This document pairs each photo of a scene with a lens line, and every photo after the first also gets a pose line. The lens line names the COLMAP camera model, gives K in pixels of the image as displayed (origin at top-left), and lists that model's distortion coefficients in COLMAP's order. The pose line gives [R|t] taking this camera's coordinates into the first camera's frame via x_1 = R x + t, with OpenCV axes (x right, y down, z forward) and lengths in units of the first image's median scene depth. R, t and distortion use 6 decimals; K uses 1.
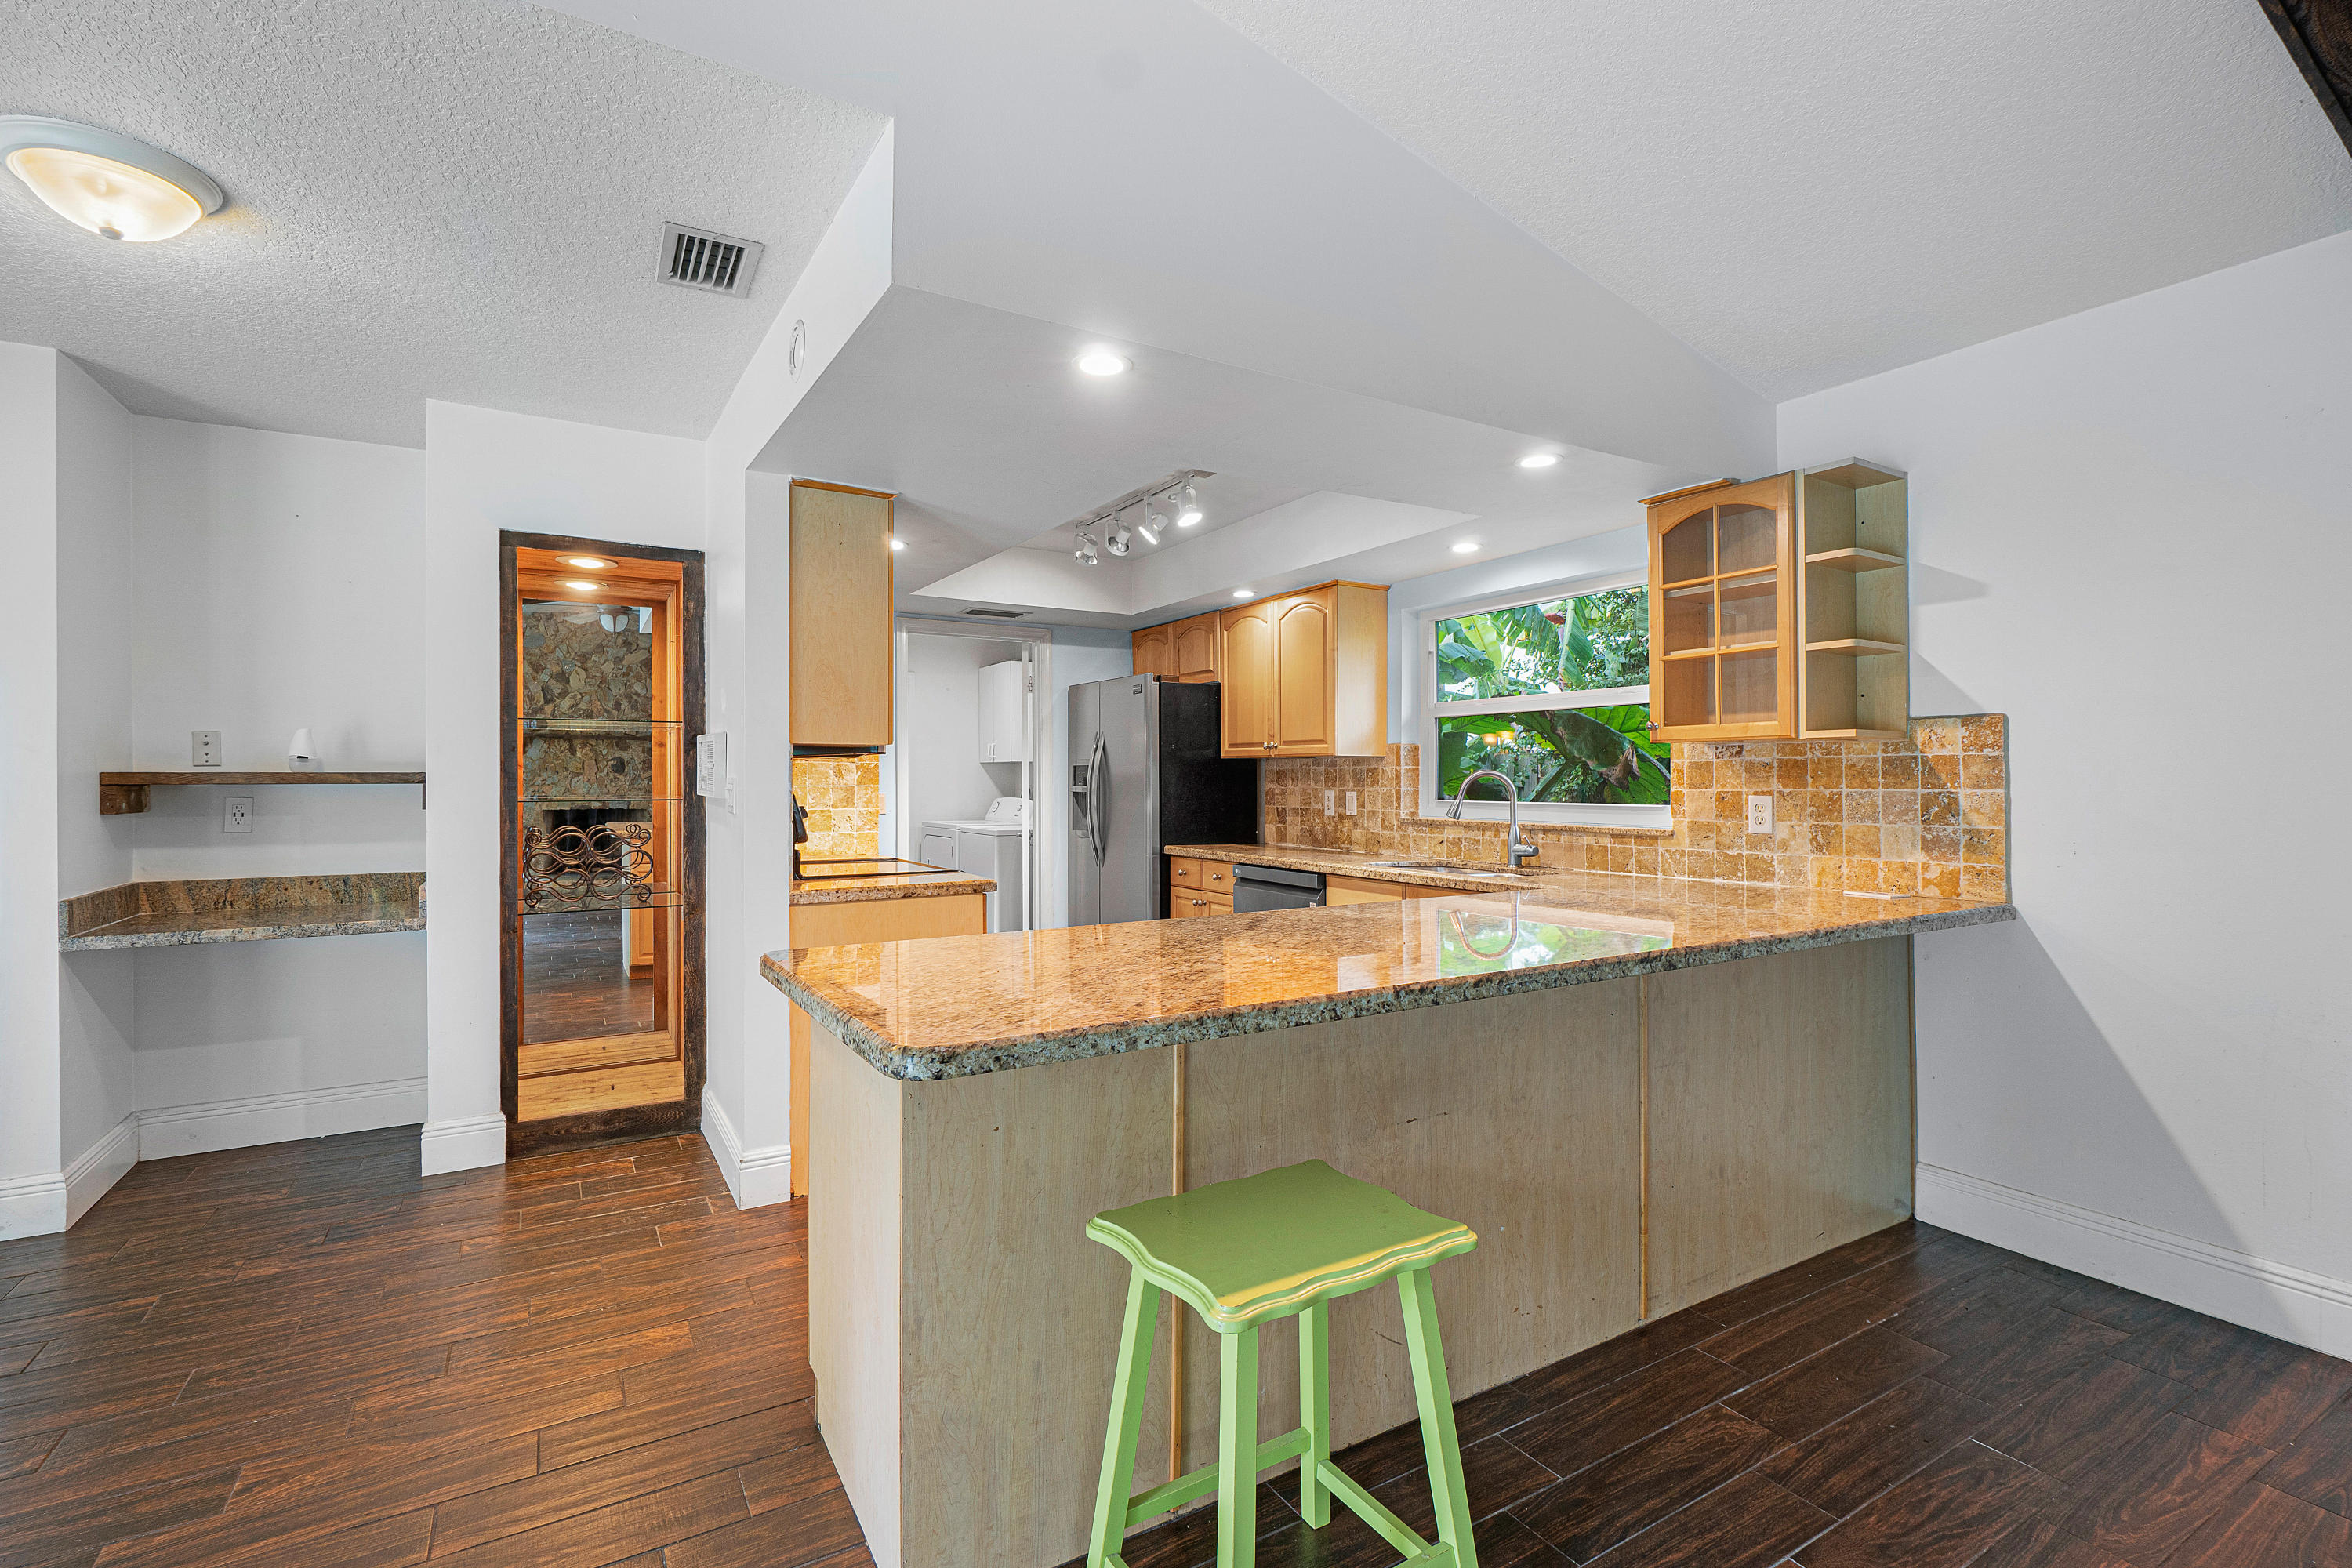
lens RADIAL K [[1024.5, 0, 1176.0], [0, 1024.5, 784.0], [0, 0, 1]] dist [-0.000411, -0.000105]
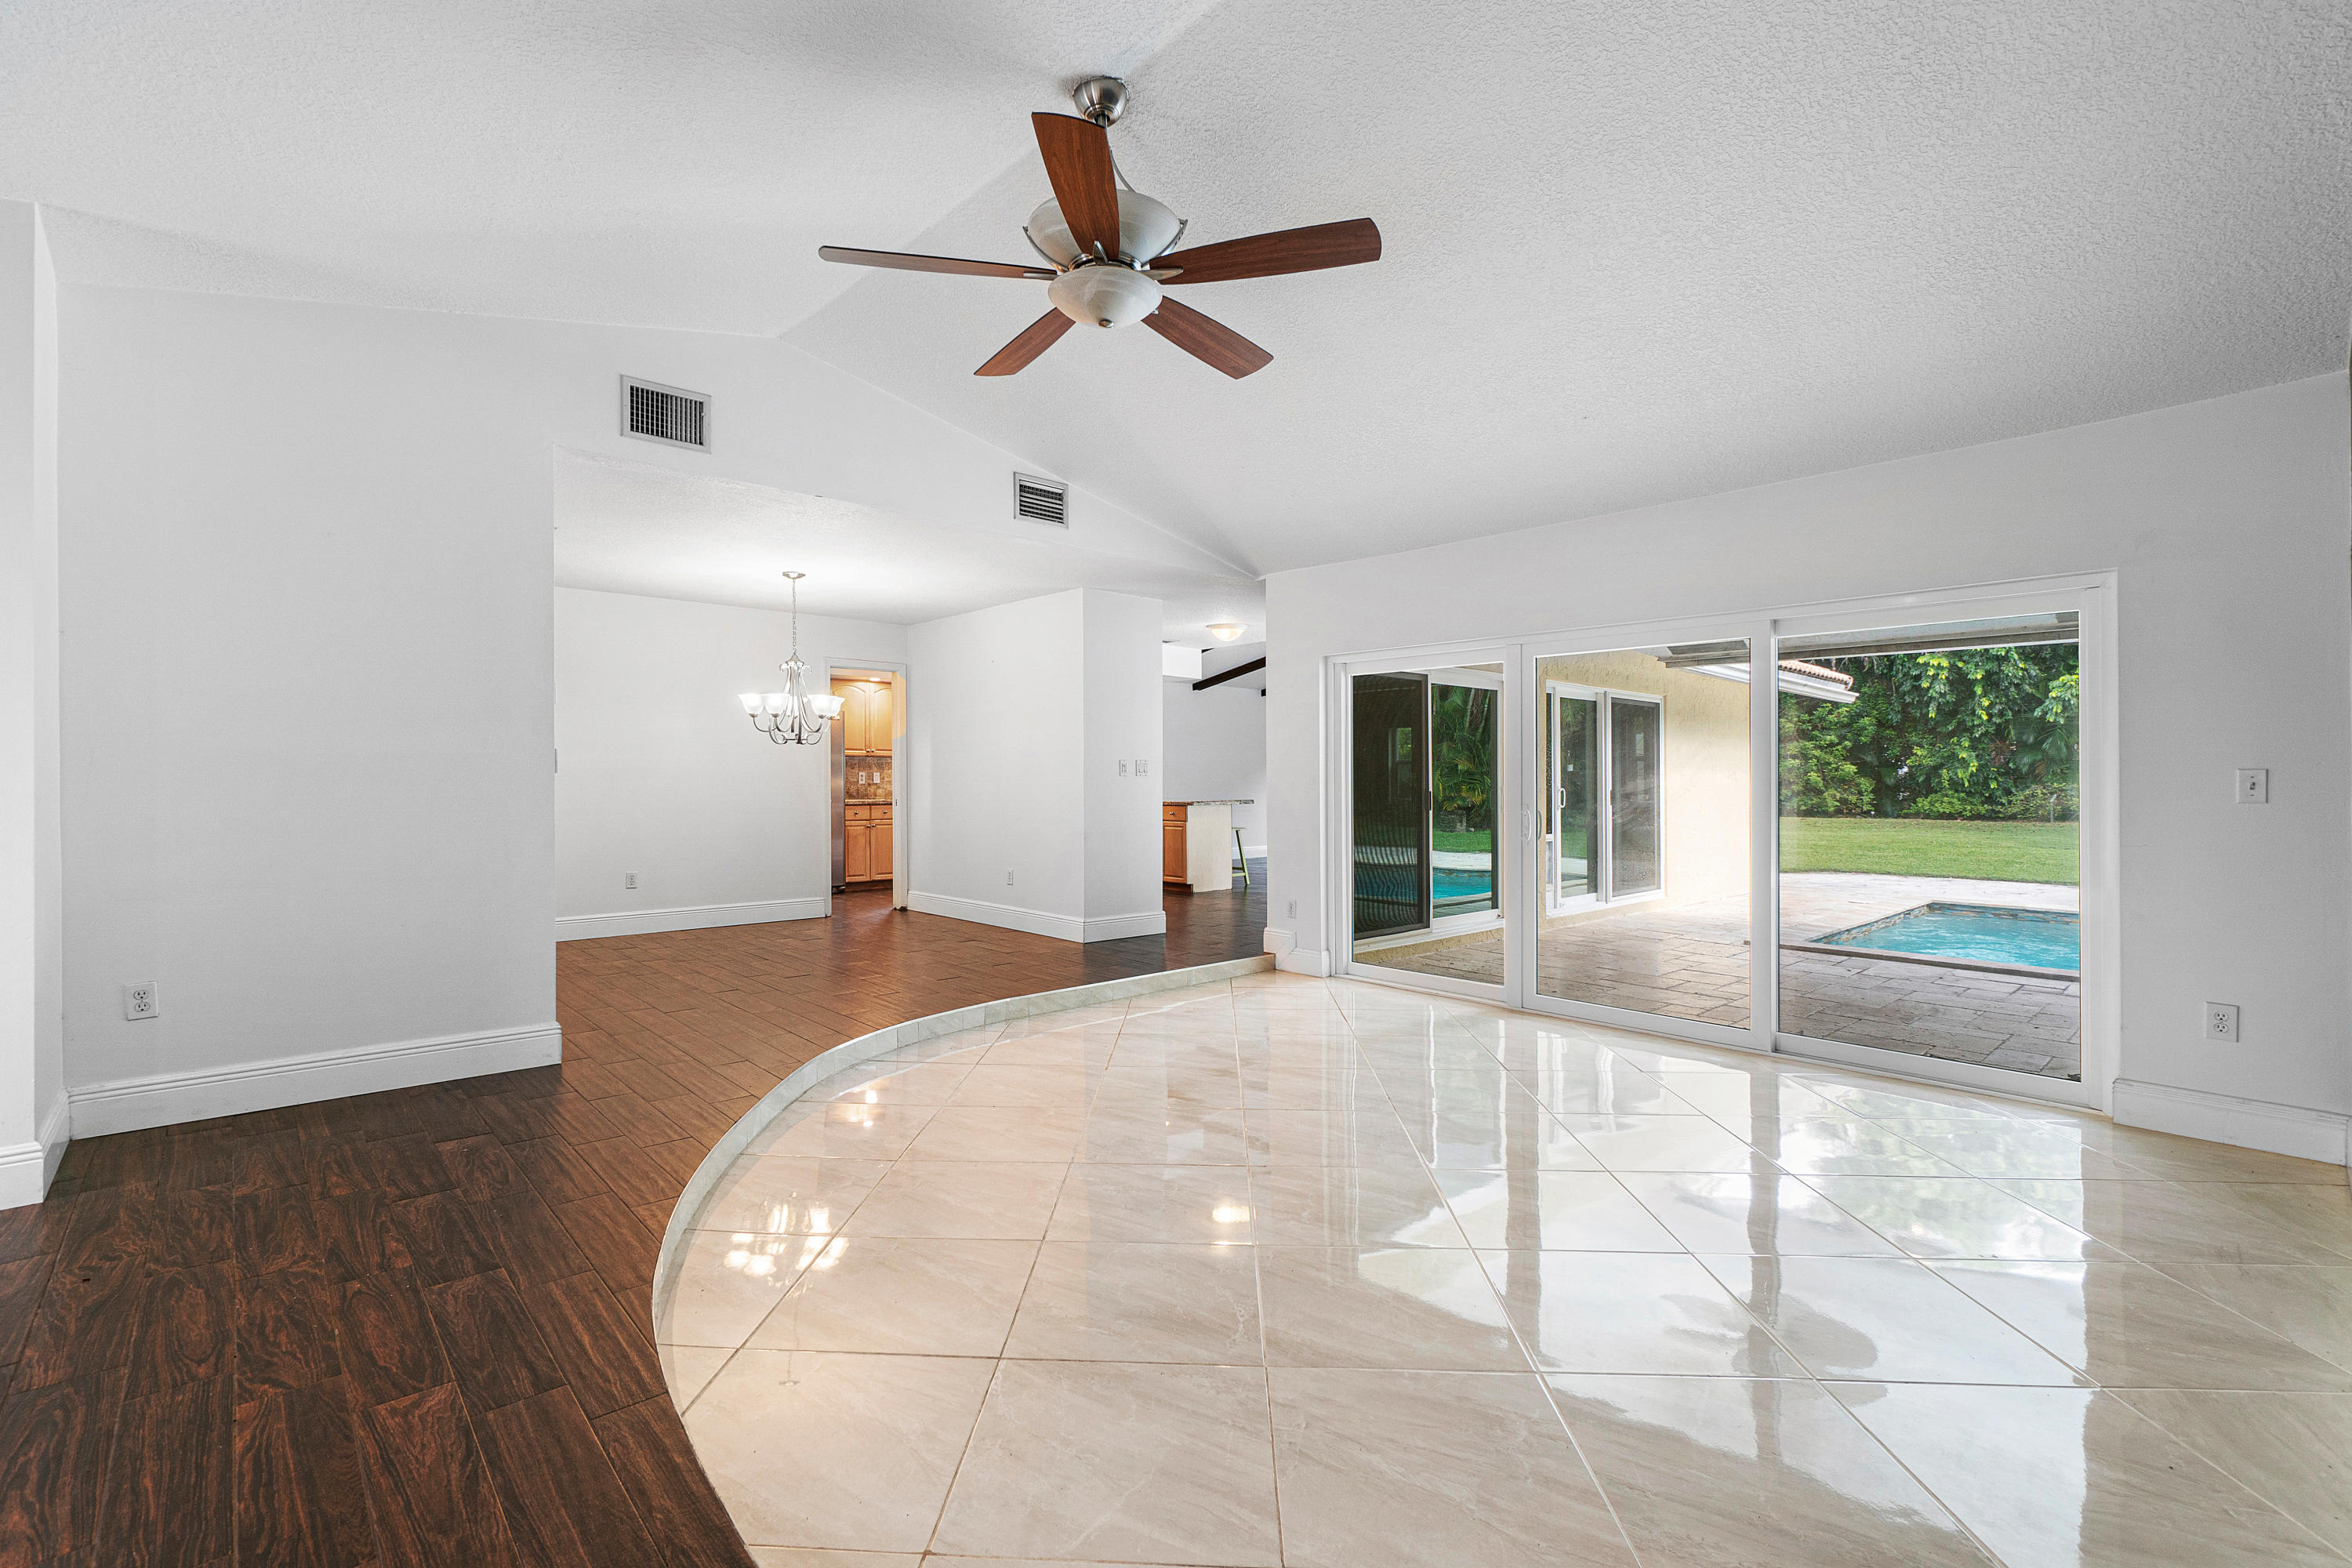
lens RADIAL K [[1020.0, 0, 1104.9], [0, 1020.0, 783.3], [0, 0, 1]] dist [0.000249, -0.000007]
pose [[-0.190330, 0.003409, 0.981714, -2.057222], [0.003387, 0.999990, -0.002816, 0.039244], [-0.981714, 0.002789, -0.190340, 0.937823]]
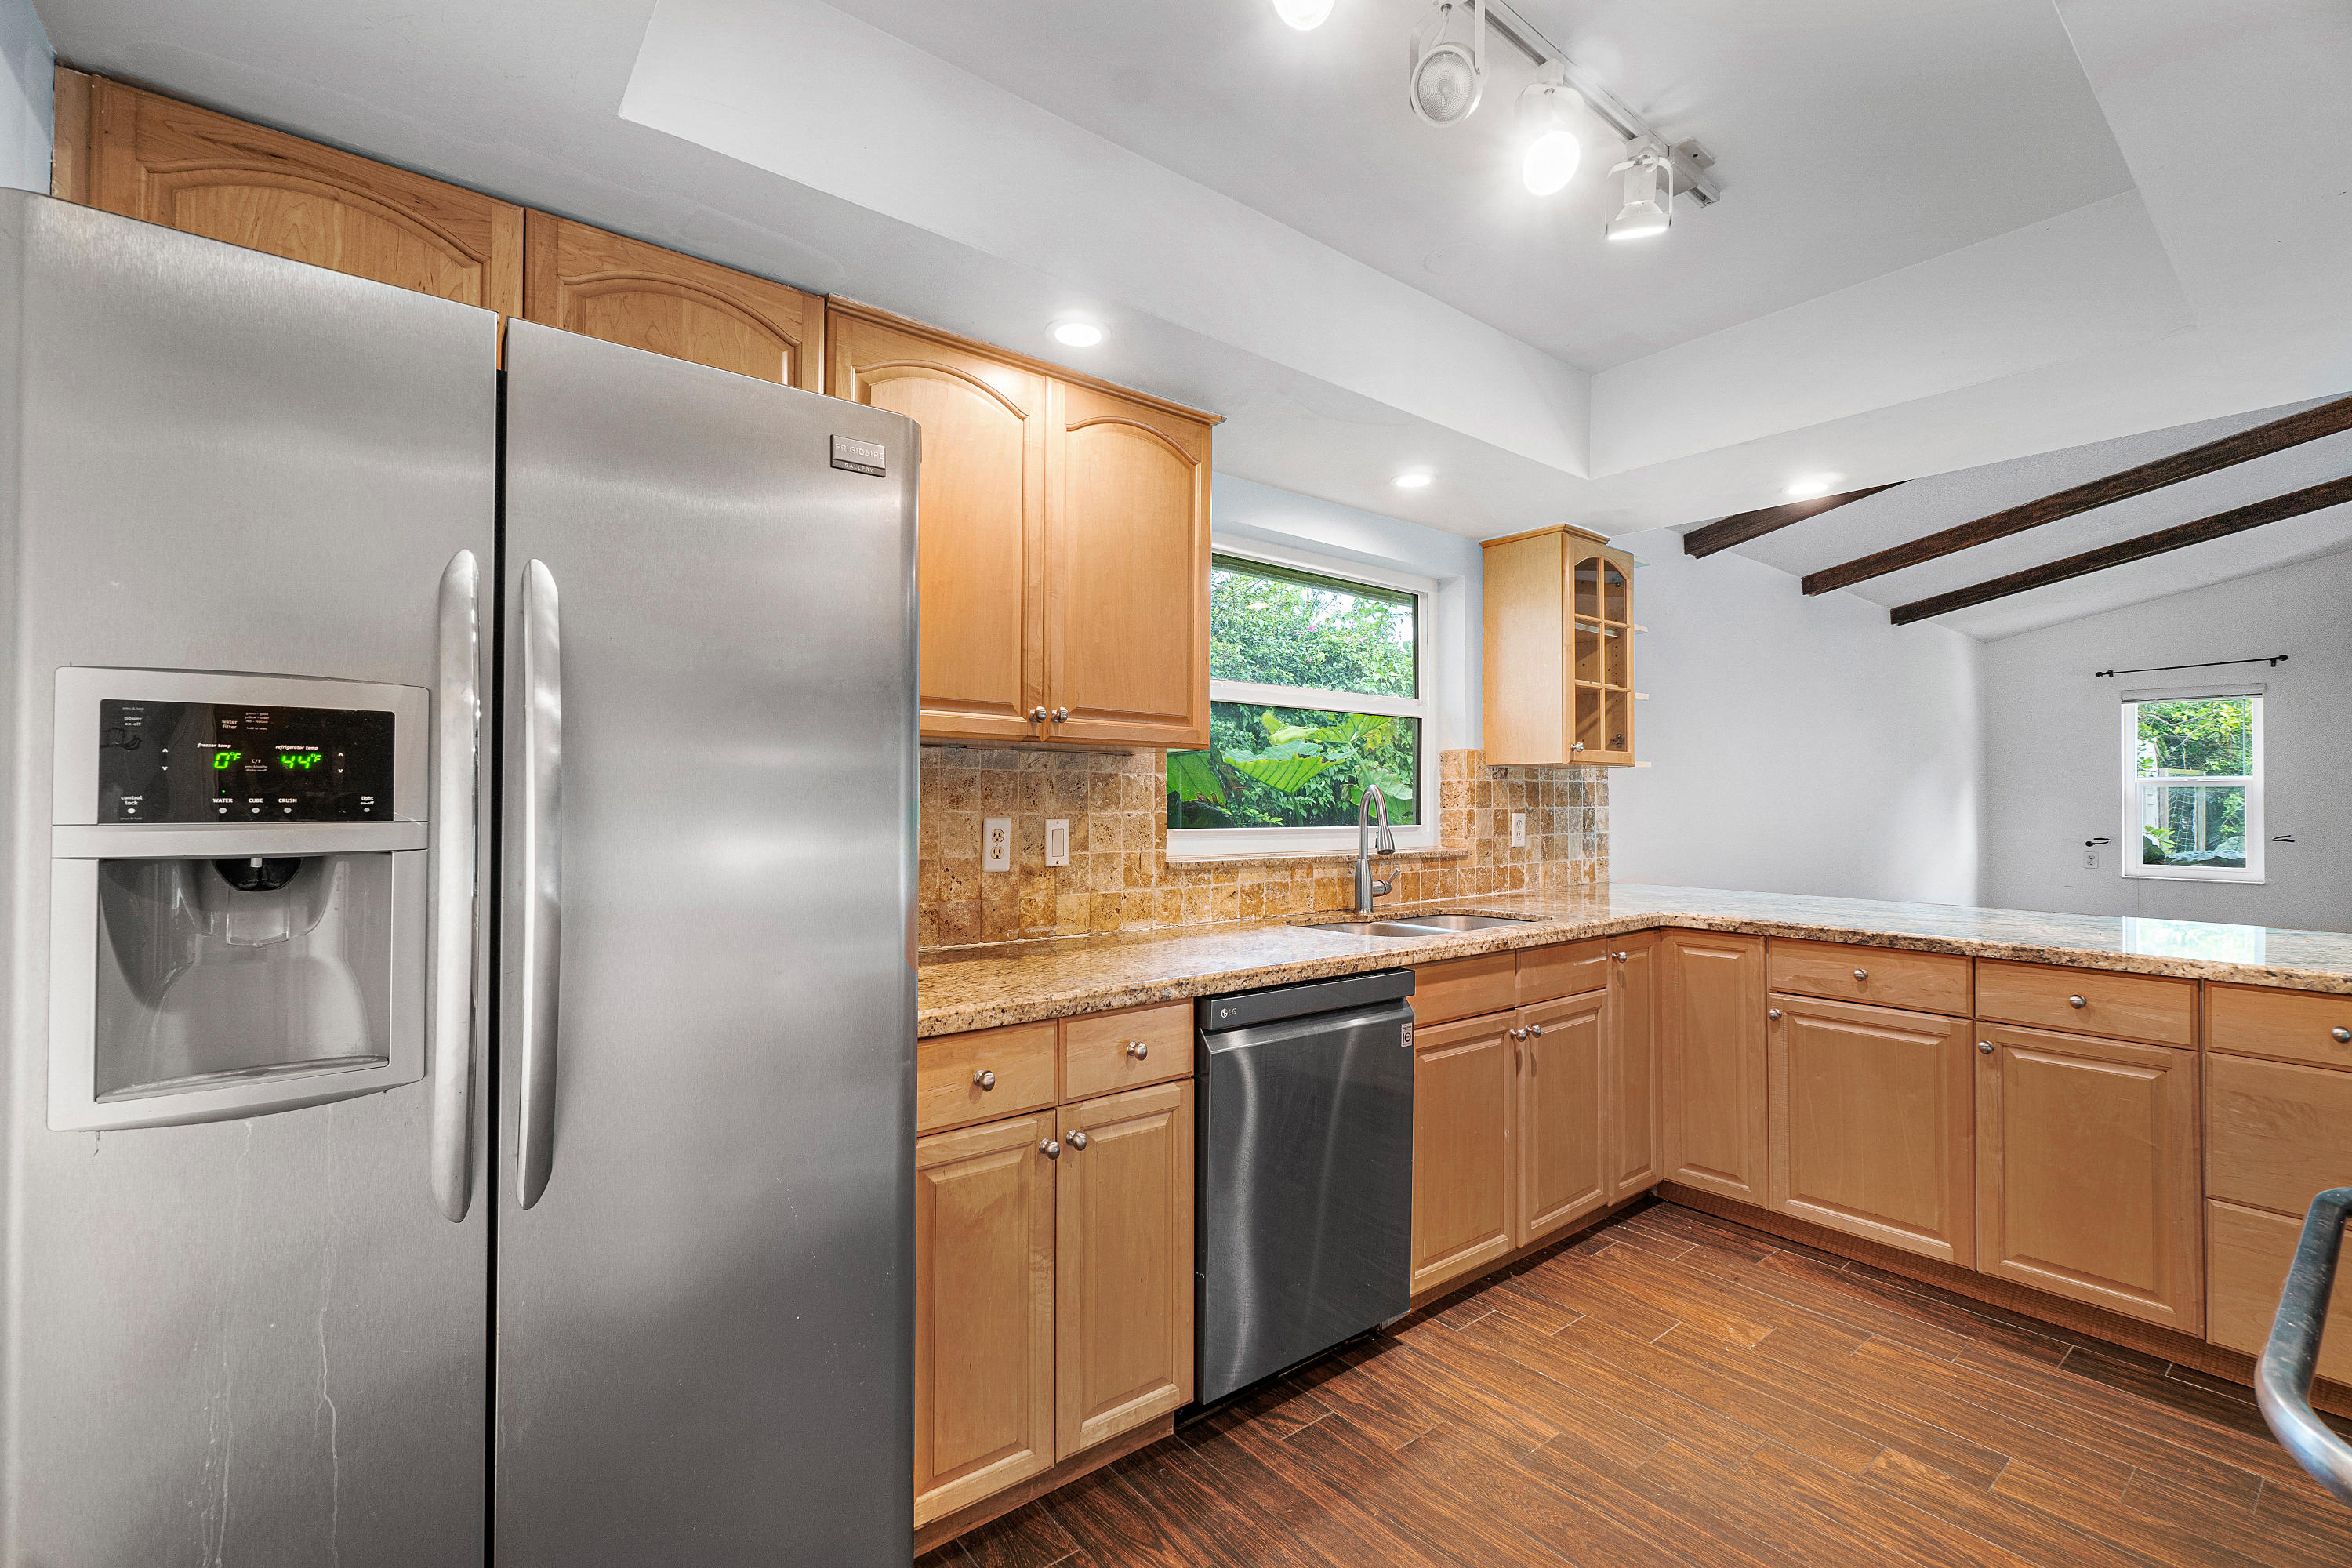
lens RADIAL K [[1020.0, 0, 1104.9], [0, 1020.0, 783.3], [0, 0, 1]] dist [0.000249, -0.000007]
pose [[-0.106247, 0.014810, 0.994229, -0.331279], [-0.001505, 0.999886, -0.015055, -0.002761], [-0.994339, -0.003095, -0.106212, 1.032029]]
